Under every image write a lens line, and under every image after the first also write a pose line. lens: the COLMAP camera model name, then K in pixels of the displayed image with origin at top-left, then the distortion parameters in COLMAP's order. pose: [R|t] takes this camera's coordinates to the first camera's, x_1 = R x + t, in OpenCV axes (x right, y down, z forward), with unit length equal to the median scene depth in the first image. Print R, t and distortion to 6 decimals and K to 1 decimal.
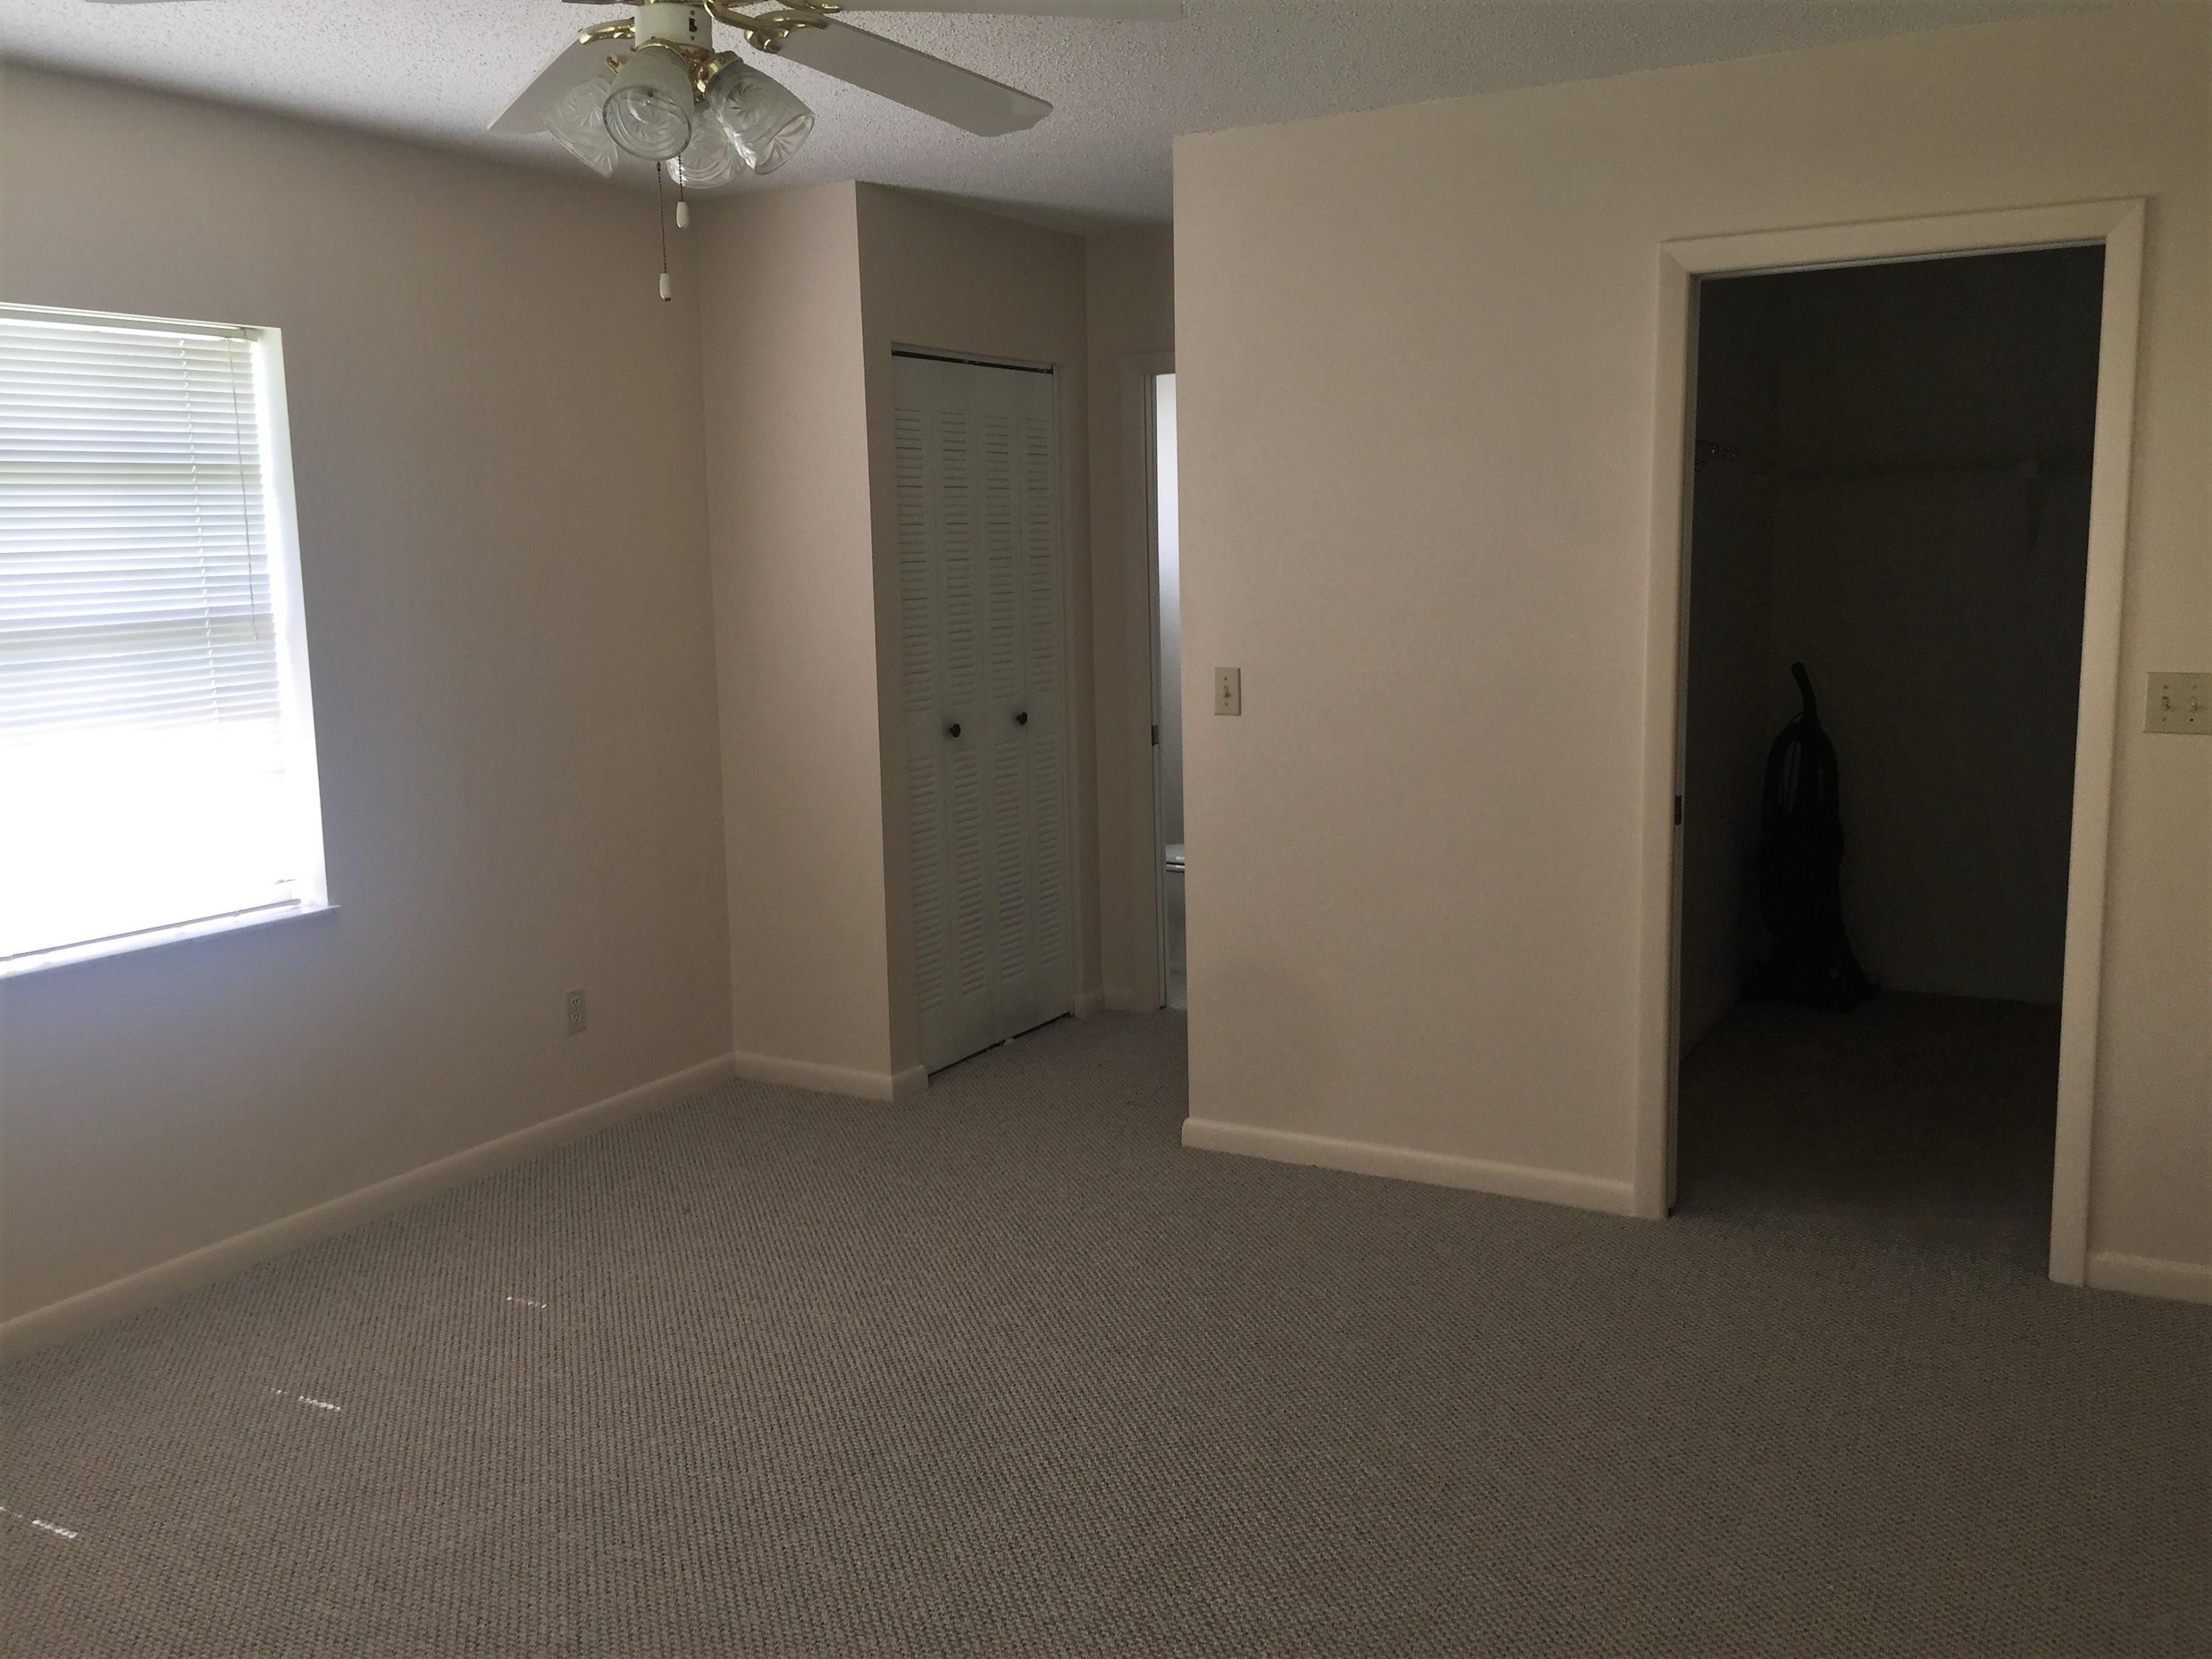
lens RADIAL K [[1935.8, 0, 1106.0], [0, 1935.8, 829.5], [0, 0, 1]] dist [0.037186, -0.000561]
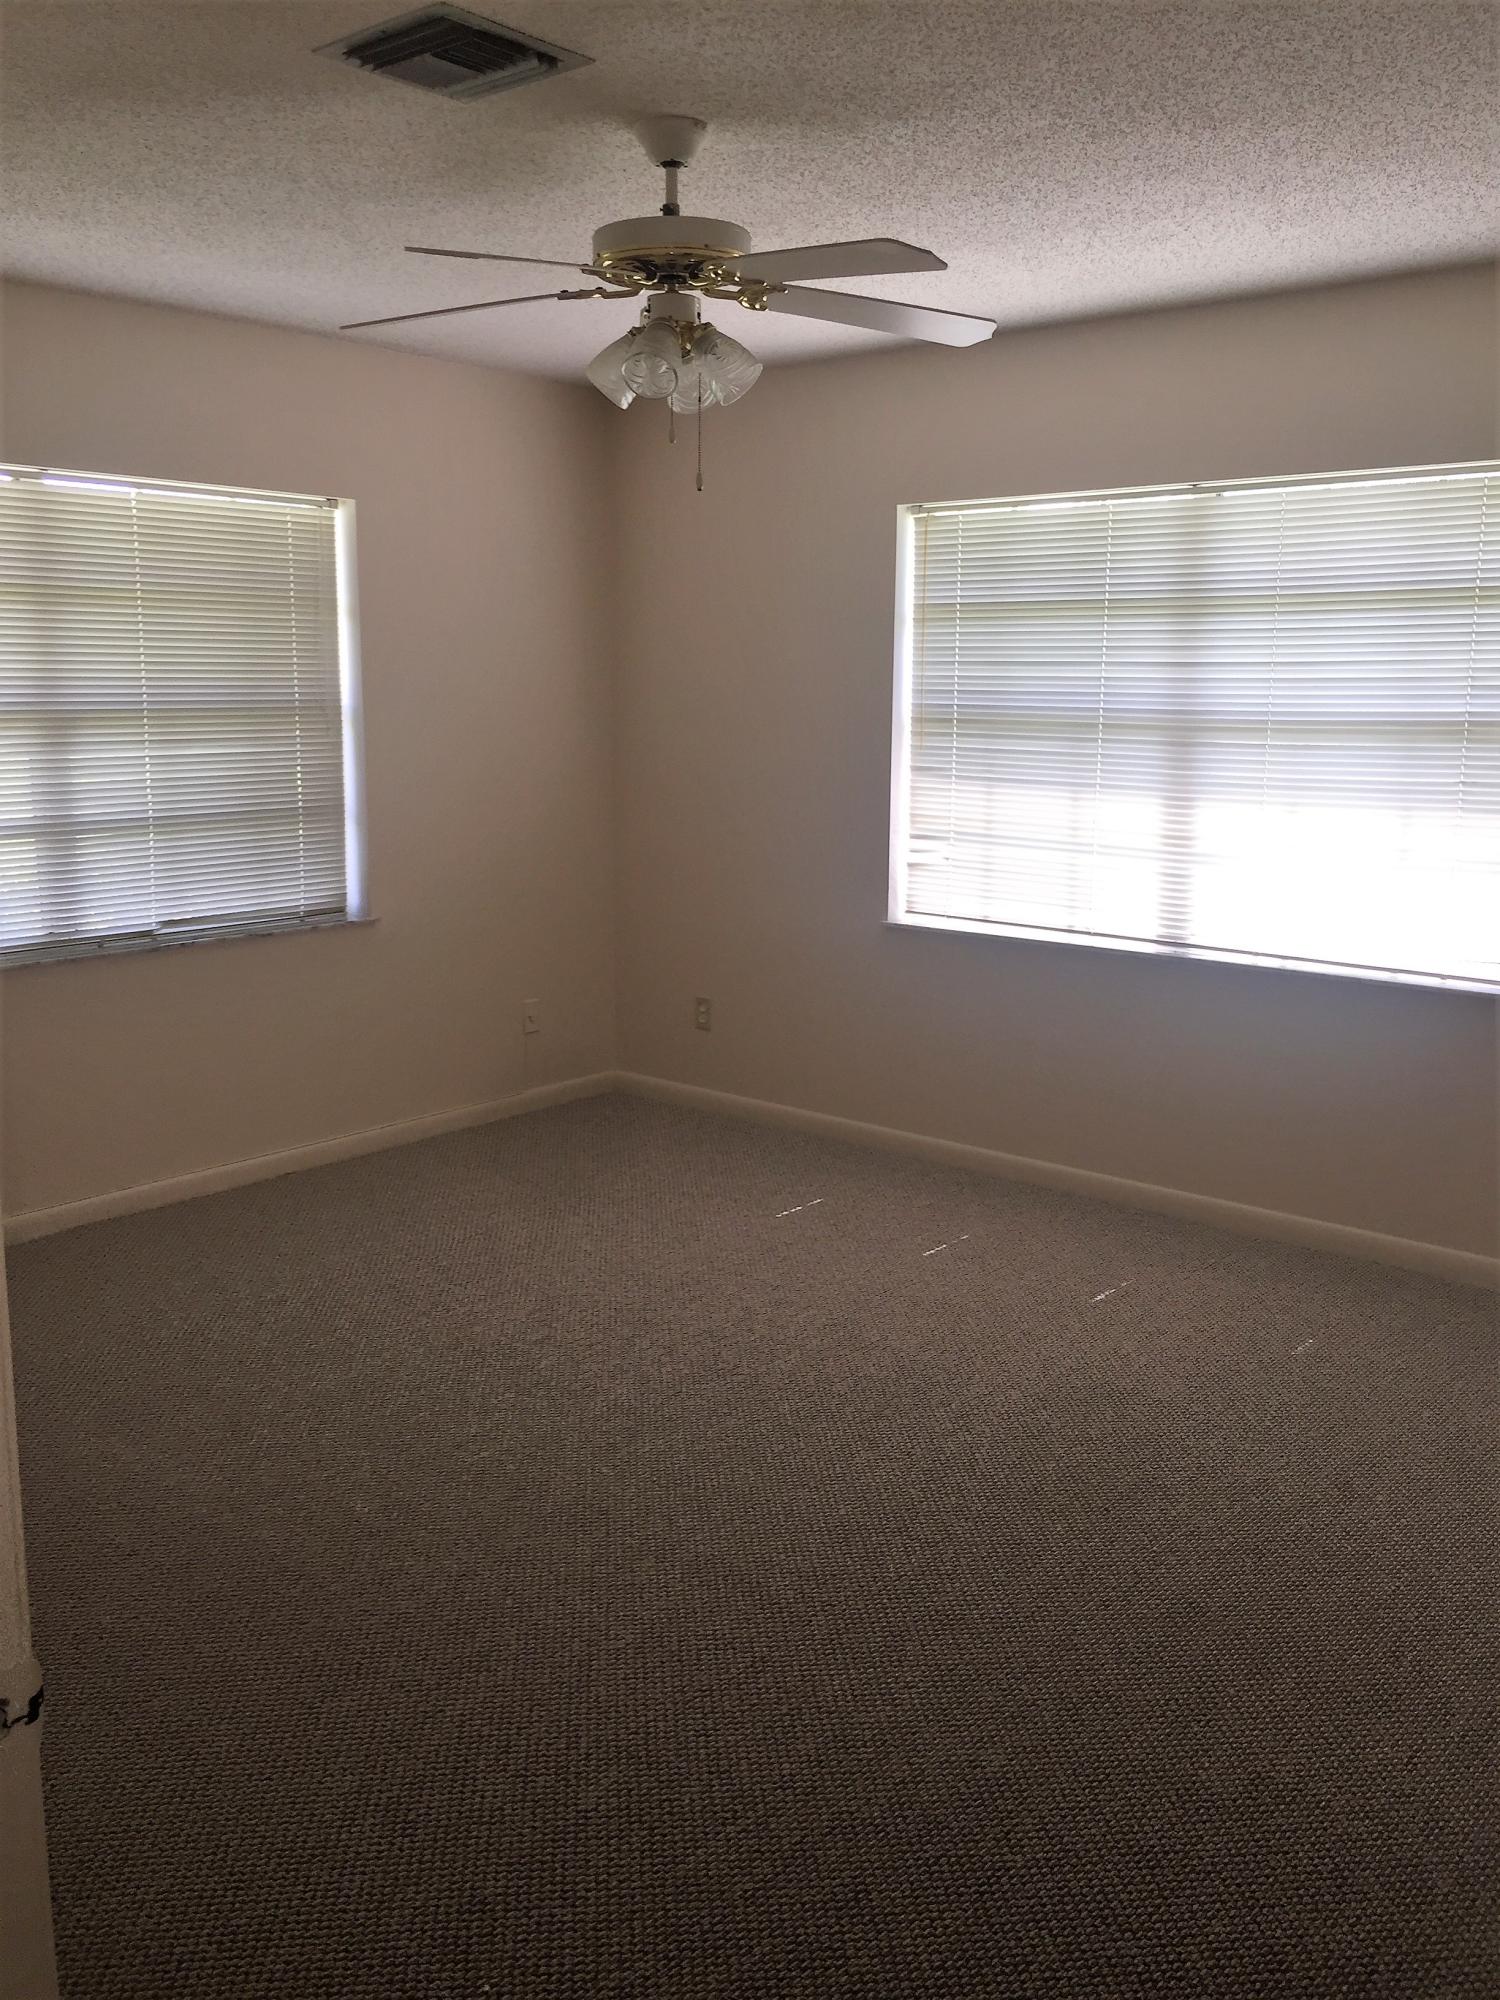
lens RADIAL K [[1750.3, 0, 750.0], [0, 1750.3, 1000.0], [0, 0, 1]] dist [0.037186, -0.000561]
pose [[-0.148800, 0.214248, -0.965379, 0.659404], [-0.149906, 0.960077, 0.236178, -0.134248], [0.977439, 0.179859, -0.110742, 0.737619]]
